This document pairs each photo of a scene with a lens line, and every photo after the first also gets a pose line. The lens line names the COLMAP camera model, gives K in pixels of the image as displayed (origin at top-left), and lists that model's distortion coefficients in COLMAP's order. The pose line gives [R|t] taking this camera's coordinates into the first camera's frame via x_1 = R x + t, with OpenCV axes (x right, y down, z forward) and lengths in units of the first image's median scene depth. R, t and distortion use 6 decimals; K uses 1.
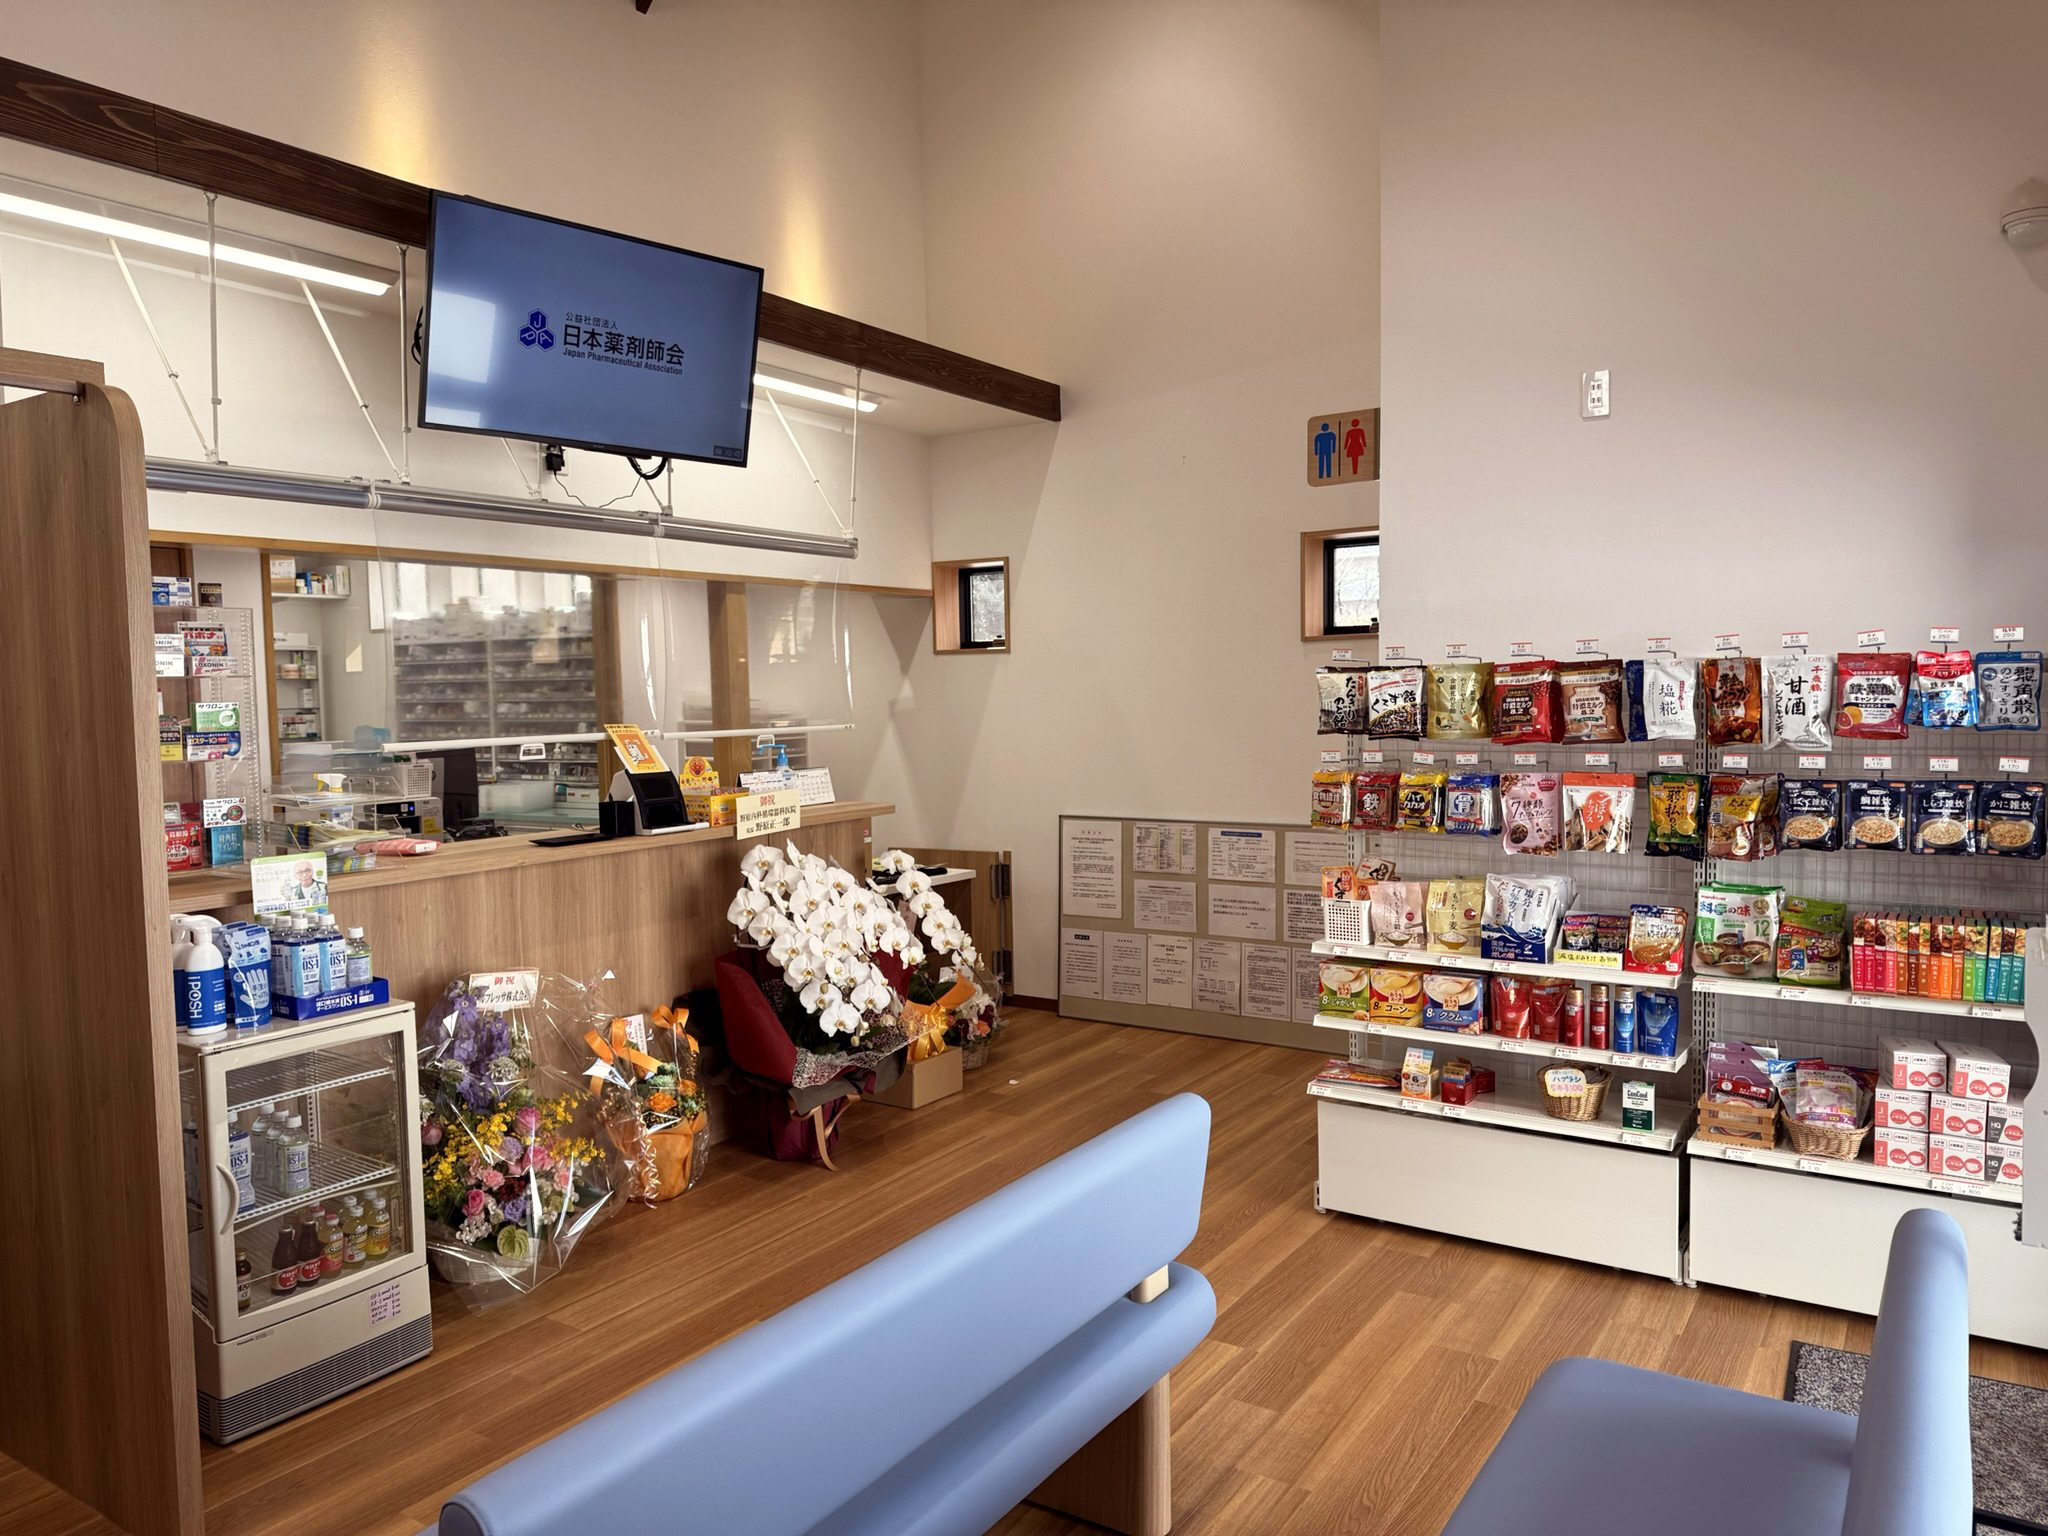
lens RADIAL K [[1421.5, 0, 1024.0], [0, 1421.5, 768.0], [0, 0, 1]] dist [0.059473, -0.059135]
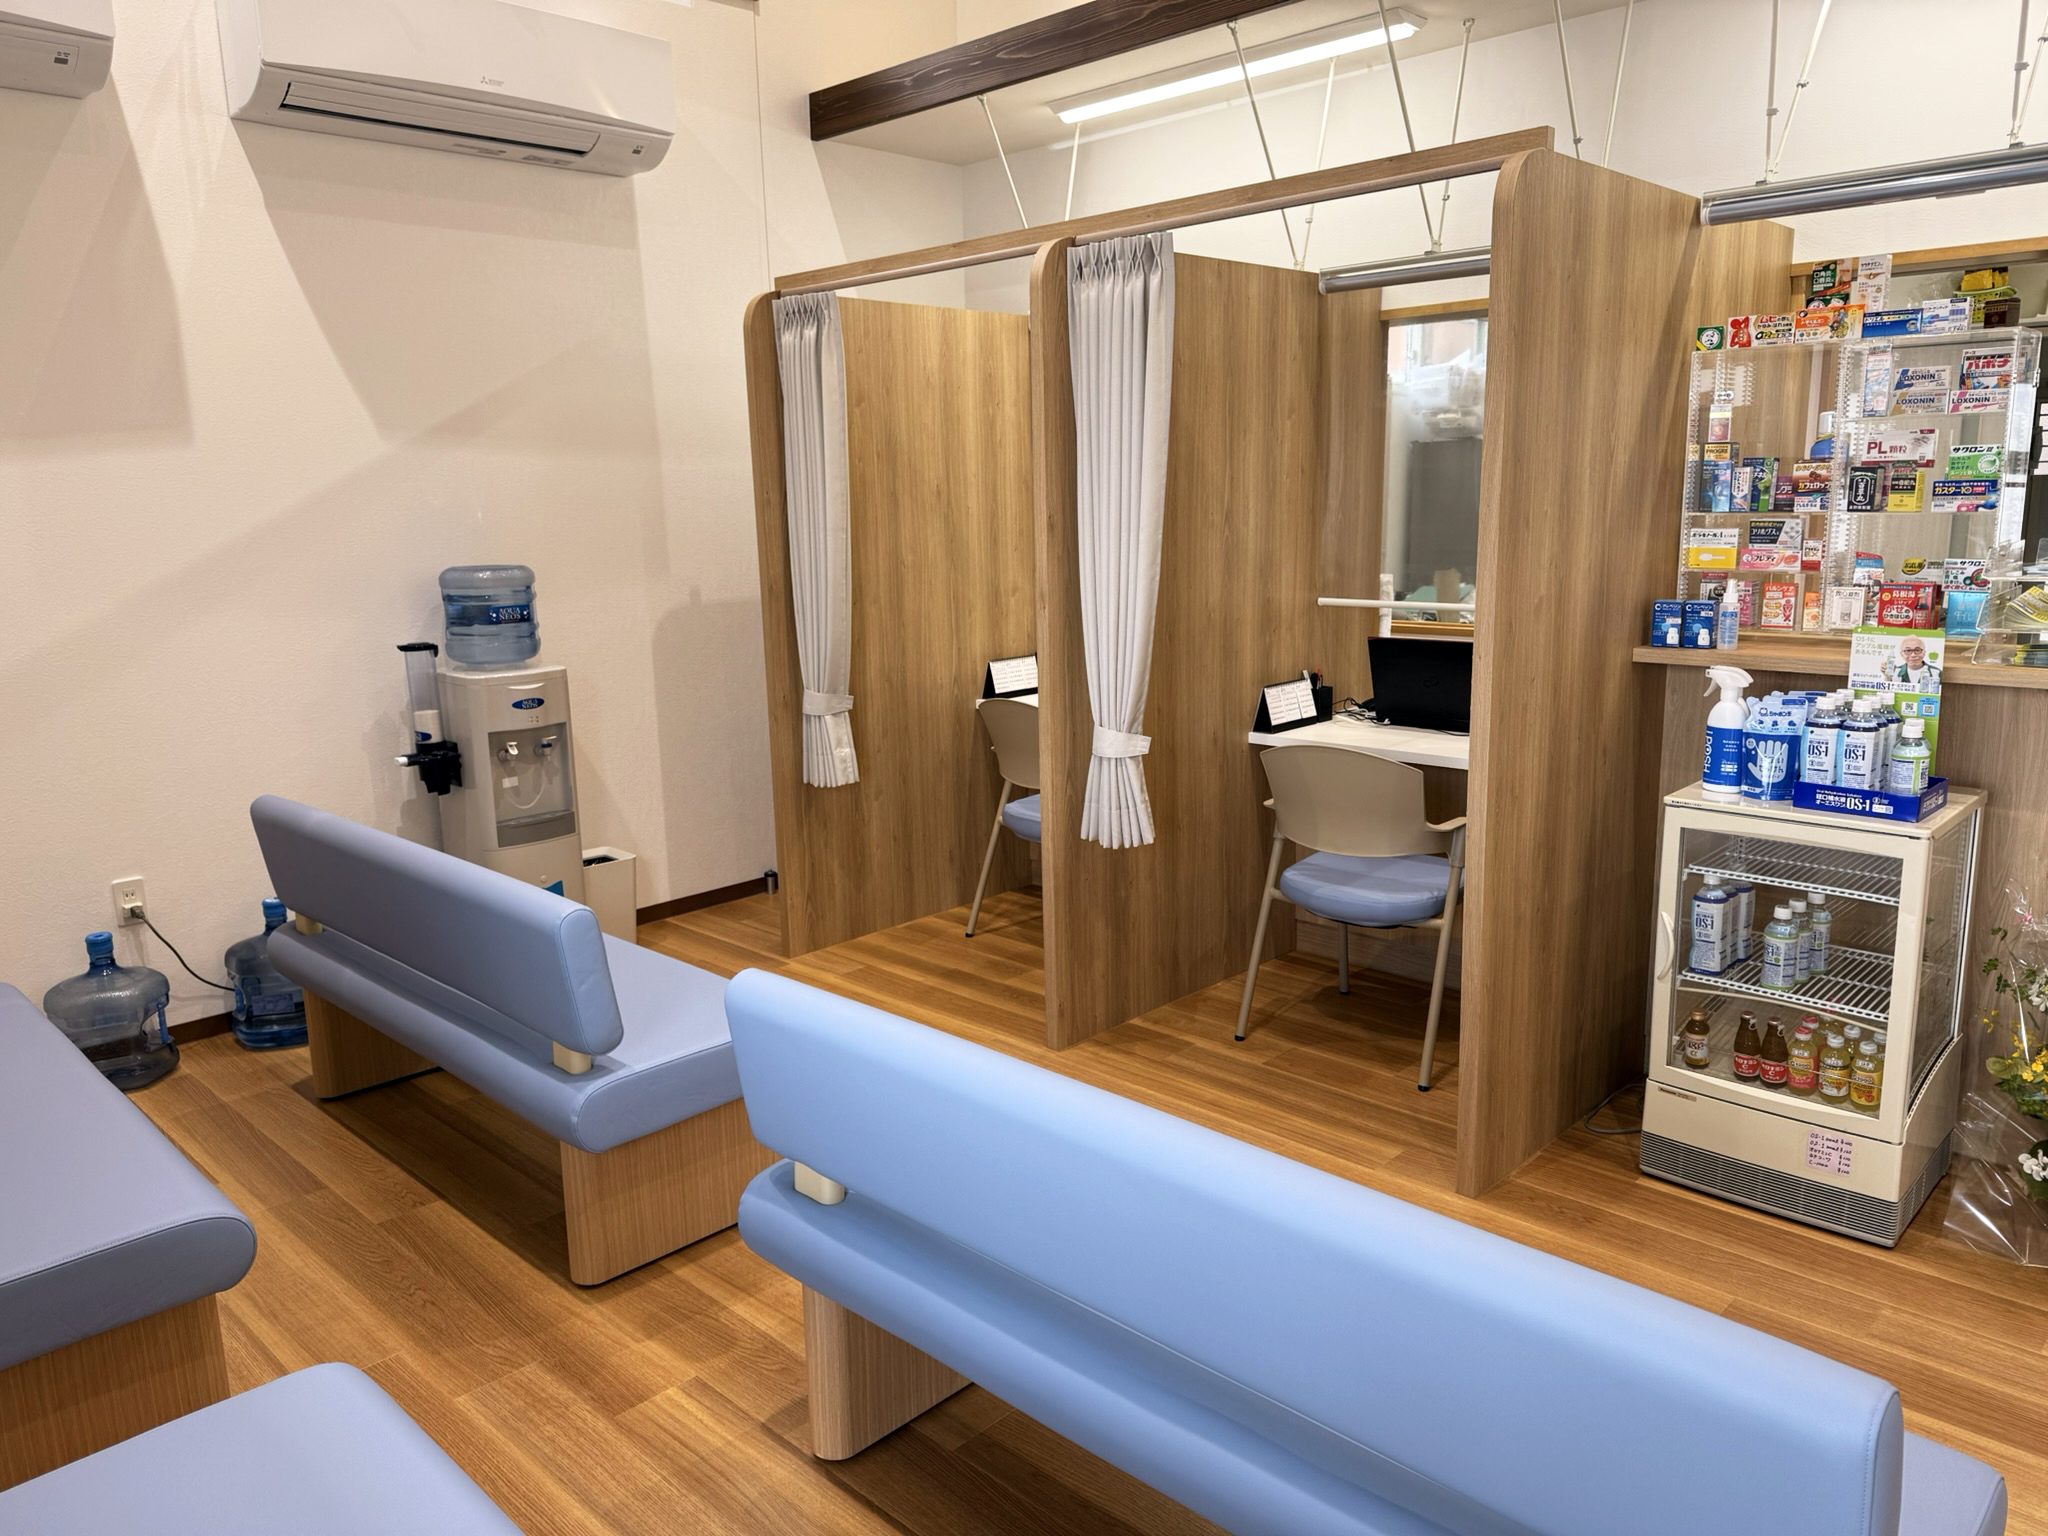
lens RADIAL K [[1421.5, 0, 1024.0], [0, 1421.5, 768.0], [0, 0, 1]] dist [0.059473, -0.059135]
pose [[-0.219412, 0.206982, -0.953424, 0.462772], [-0.023976, 0.975798, 0.217357, -0.034191], [0.975338, 0.070550, -0.209139, 0.713314]]
